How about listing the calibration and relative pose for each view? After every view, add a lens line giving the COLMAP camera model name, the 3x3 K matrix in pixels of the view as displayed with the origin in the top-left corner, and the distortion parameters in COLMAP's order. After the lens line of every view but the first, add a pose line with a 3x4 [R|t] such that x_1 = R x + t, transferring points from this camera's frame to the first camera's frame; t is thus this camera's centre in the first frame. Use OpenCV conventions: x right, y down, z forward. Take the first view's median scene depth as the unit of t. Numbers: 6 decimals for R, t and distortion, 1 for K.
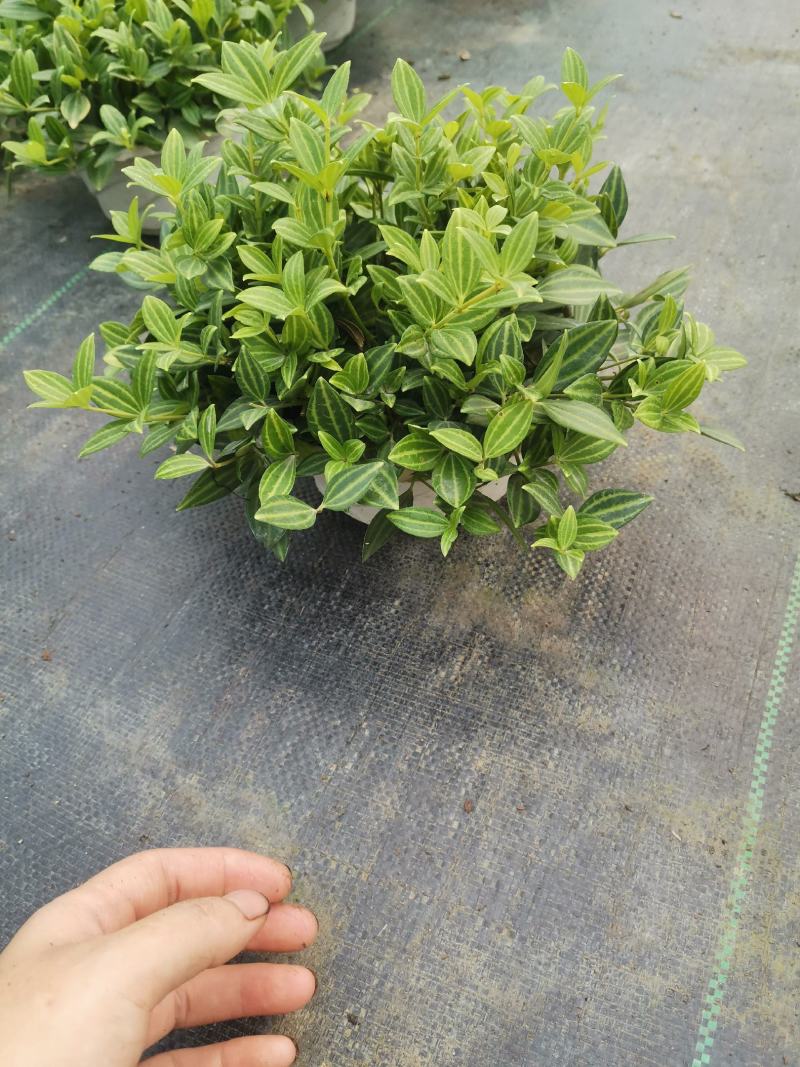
lens RADIAL K [[799.0, 0, 395.0], [0, 799.0, 526.0], [0, 0, 1]] dist [0.078692, -0.102242]
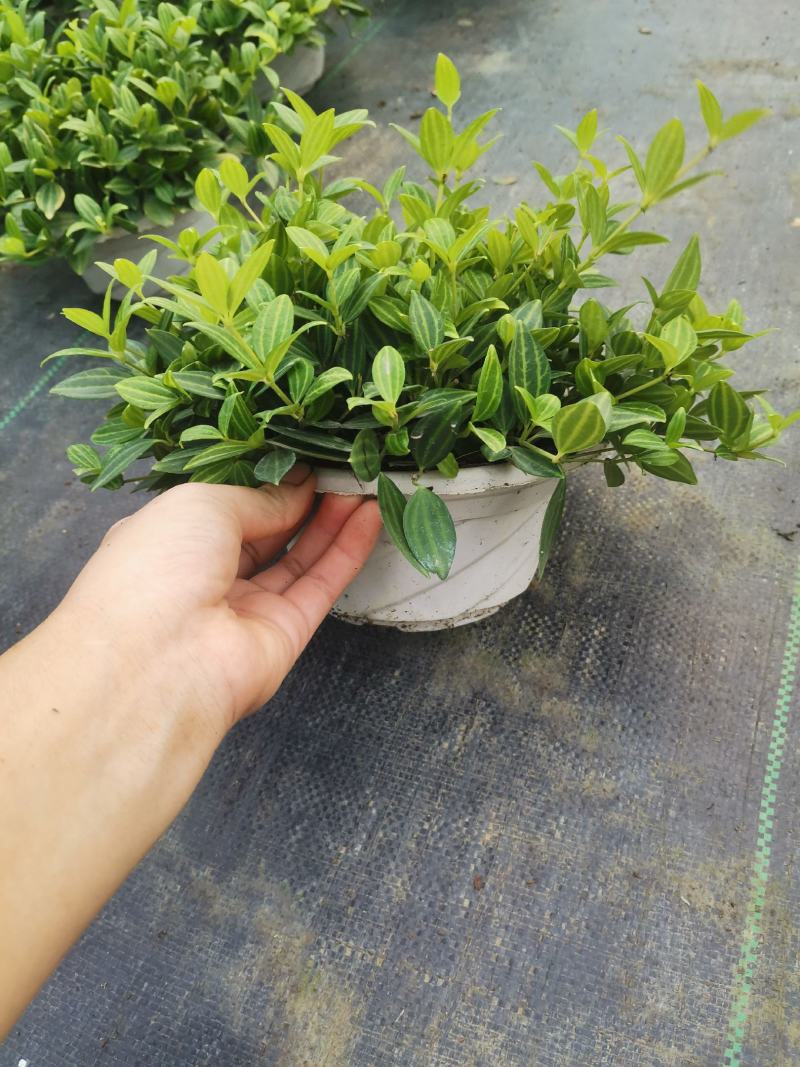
lens RADIAL K [[799.0, 0, 395.0], [0, 799.0, 526.0], [0, 0, 1]] dist [0.078692, -0.102242]
pose [[0.997119, -0.072500, -0.022322, 0.038200], [0.072598, 0.997355, 0.003626, -0.099119], [0.022000, -0.005236, 0.999744, -0.012557]]
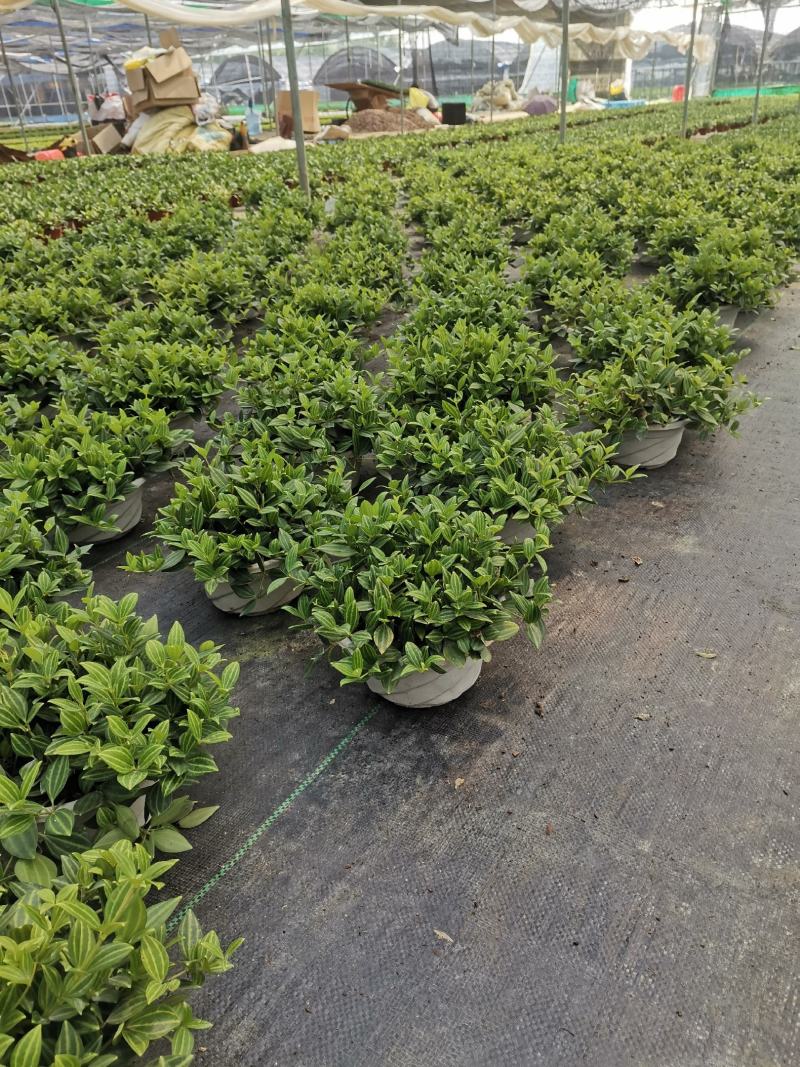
lens RADIAL K [[799.0, 0, 395.0], [0, 799.0, 526.0], [0, 0, 1]] dist [0.078692, -0.102242]
pose [[0.991142, 0.082719, -0.103899, -0.321266], [-0.114594, 0.928098, -0.354262, -0.273687], [0.067124, 0.363030, 0.929357, -0.418945]]
